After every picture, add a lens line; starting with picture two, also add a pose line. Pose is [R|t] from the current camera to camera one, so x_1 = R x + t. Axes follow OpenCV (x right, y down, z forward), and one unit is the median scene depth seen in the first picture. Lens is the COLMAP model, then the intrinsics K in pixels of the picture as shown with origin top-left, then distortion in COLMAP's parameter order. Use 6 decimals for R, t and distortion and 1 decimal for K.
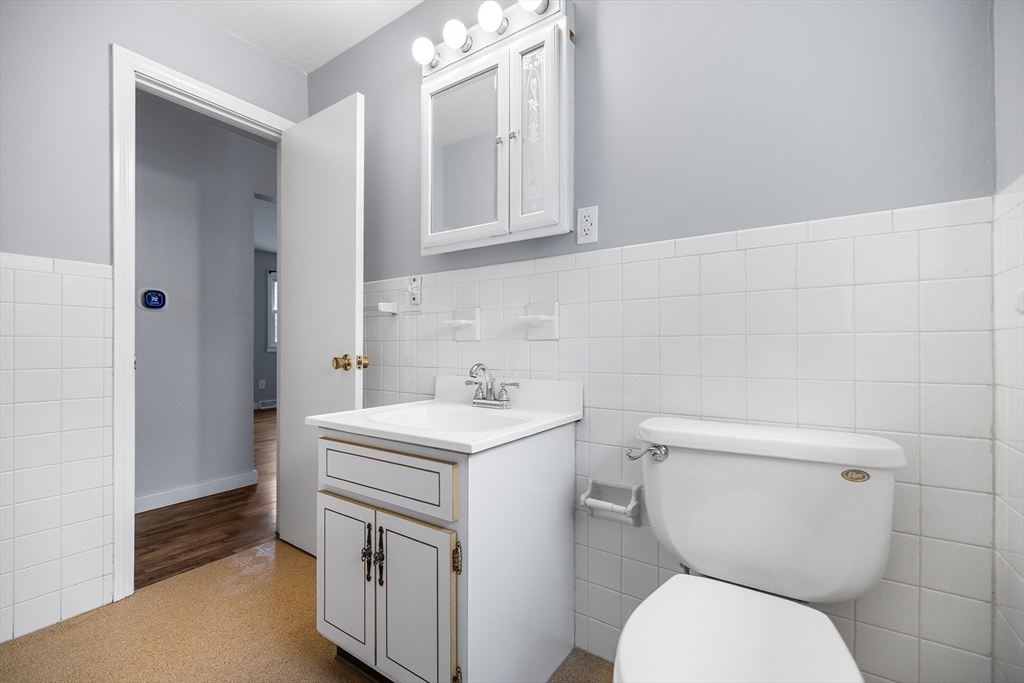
lens RADIAL K [[431.2, 0, 506.8], [0, 431.2, 343.8], [0, 0, 1]] dist [-0.002580, 0.000209]
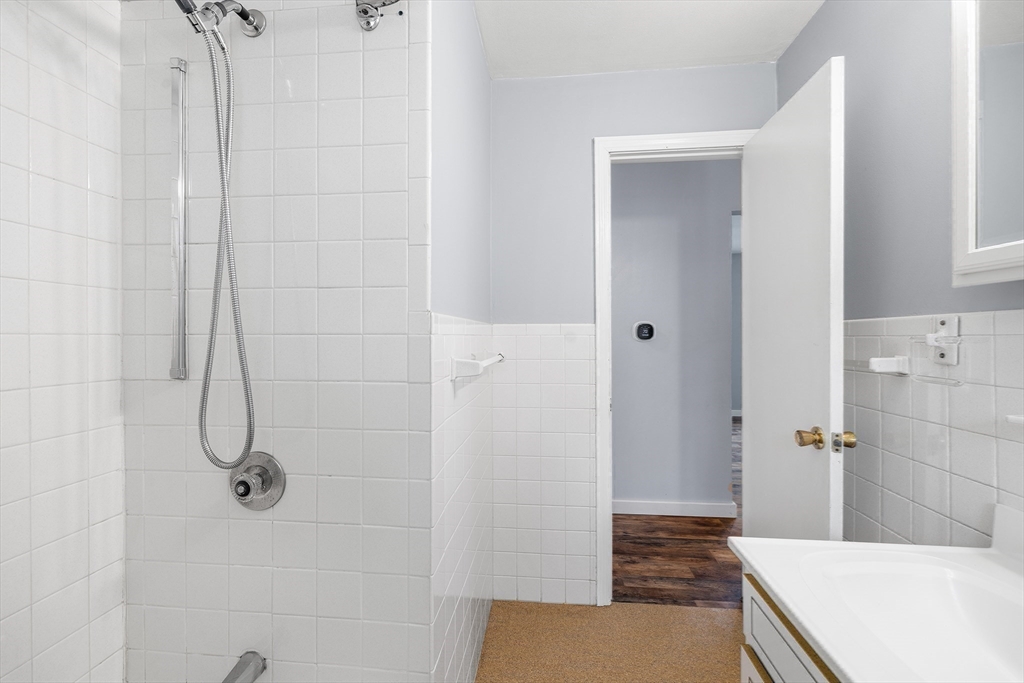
lens RADIAL K [[431.2, 0, 506.8], [0, 431.2, 343.8], [0, 0, 1]] dist [-0.002580, 0.000209]
pose [[0.486018, -0.000057, -0.873949, 0.008293], [0.006504, 0.999973, 0.003552, -0.119955], [0.873925, -0.007411, 0.486005, 0.188026]]
